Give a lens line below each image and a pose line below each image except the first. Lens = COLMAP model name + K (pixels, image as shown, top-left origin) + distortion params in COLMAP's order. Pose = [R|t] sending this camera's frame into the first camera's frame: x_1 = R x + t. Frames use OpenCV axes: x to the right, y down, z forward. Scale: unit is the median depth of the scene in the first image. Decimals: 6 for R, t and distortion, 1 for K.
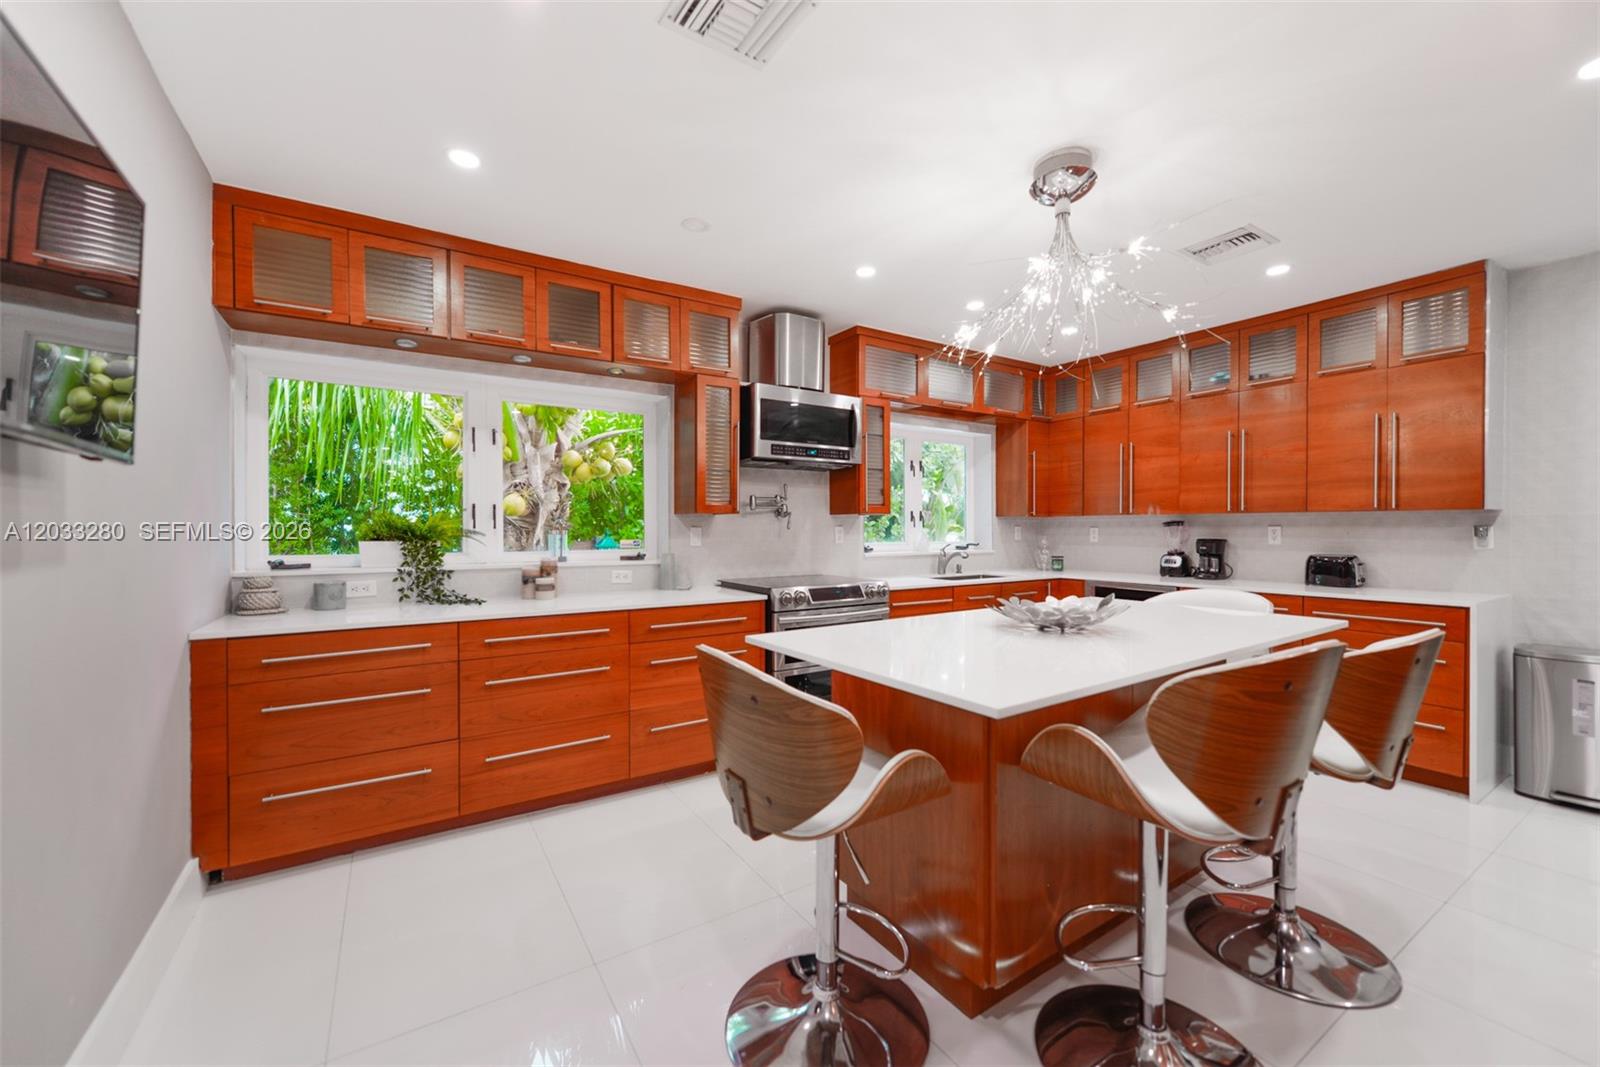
lens RADIAL K [[629.8, 0, 800.0], [0, 629.8, 533.5], [0, 0, 1]] dist [0.000411, -0.000095]
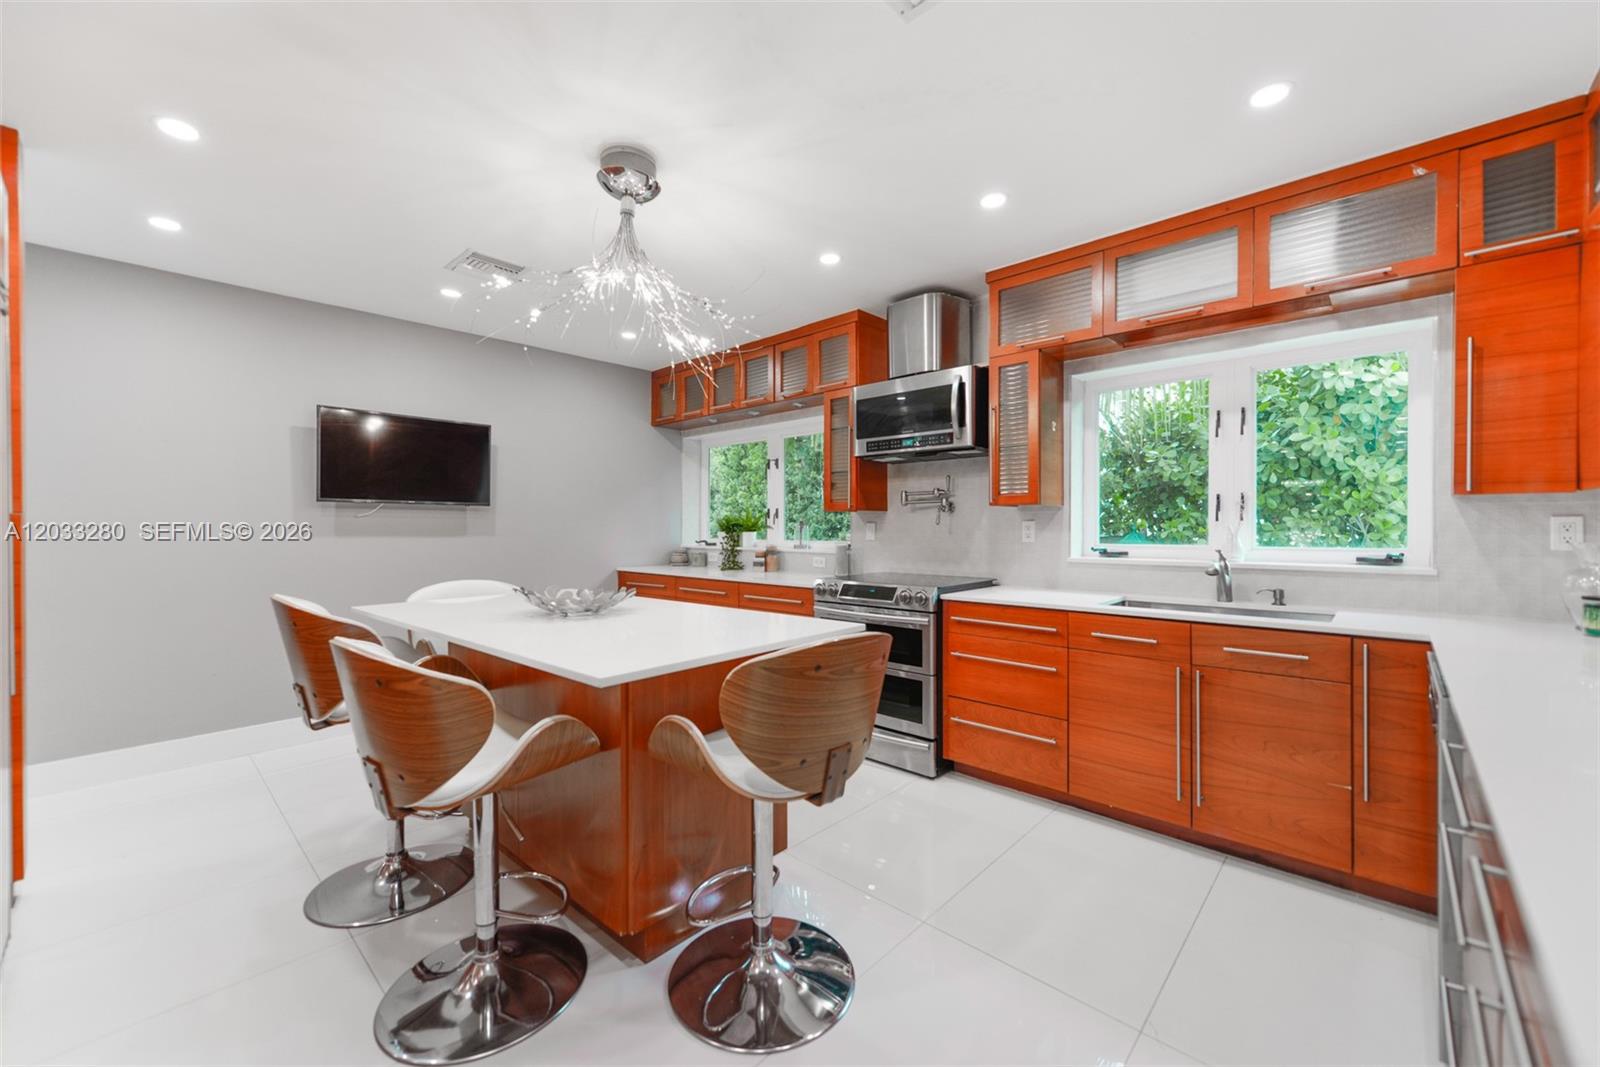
lens RADIAL K [[633.2, 0, 800.7], [0, 633.2, 524.0], [0, 0, 1]] dist [-0.001508, -0.000248]
pose [[0.238955, 0.000281, -0.971031, 0.652007], [-0.001971, 0.999998, -0.000196, -0.005360], [0.971029, 0.001960, 0.238955, 0.452762]]
